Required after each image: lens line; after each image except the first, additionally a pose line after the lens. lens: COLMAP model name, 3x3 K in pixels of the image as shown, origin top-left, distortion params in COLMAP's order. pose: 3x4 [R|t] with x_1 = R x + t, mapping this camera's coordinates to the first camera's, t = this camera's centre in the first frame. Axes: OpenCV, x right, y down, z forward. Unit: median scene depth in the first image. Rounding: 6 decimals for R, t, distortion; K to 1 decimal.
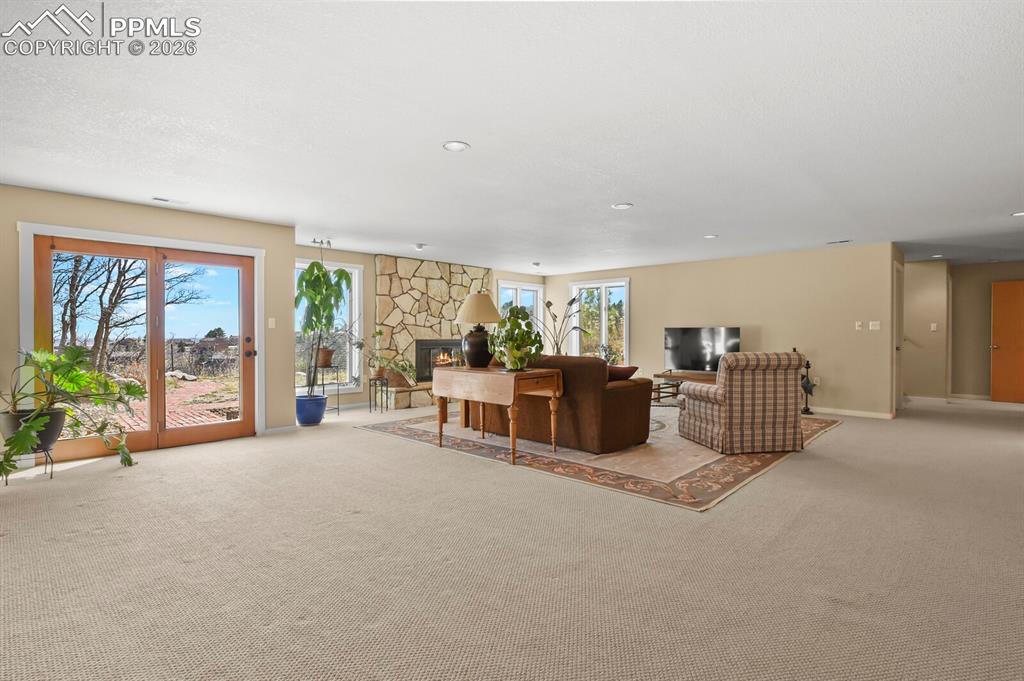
lens RADIAL K [[498.3, 0, 518.5], [0, 498.3, 337.3], [0, 0, 1]] dist [-0.010472, -0.005060]
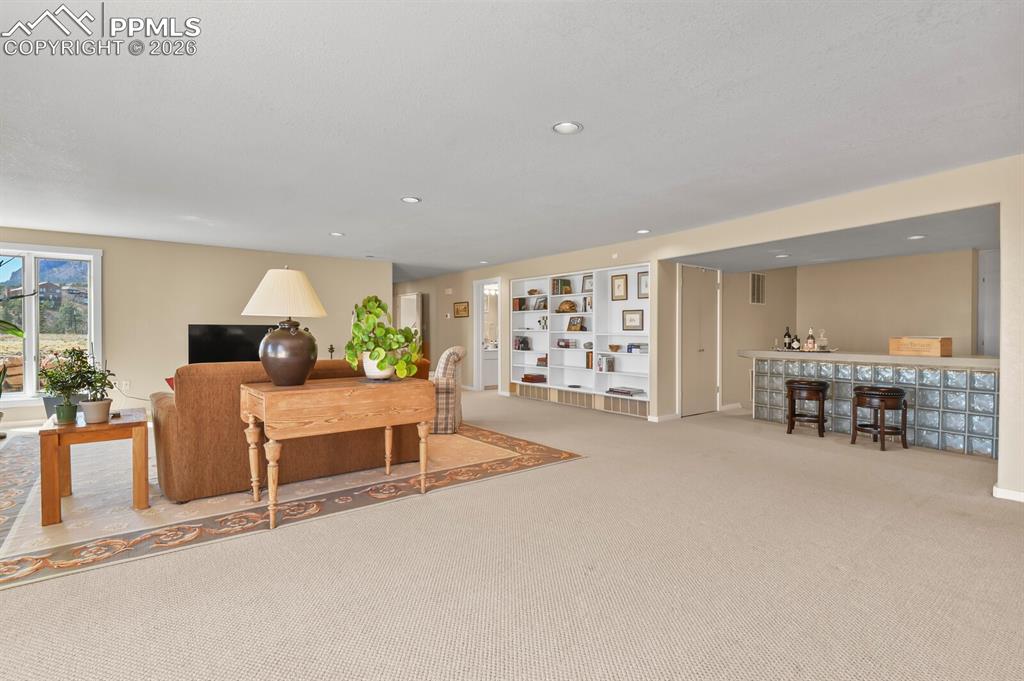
lens RADIAL K [[498.3, 0, 513.8], [0, 498.3, 337.7], [0, 0, 1]] dist [-0.010472, -0.005060]
pose [[0.168688, -0.016569, 0.985530, -0.806487], [0.018228, 0.999740, 0.013688, -0.006485], [-0.985501, 0.015655, 0.168946, 0.736057]]
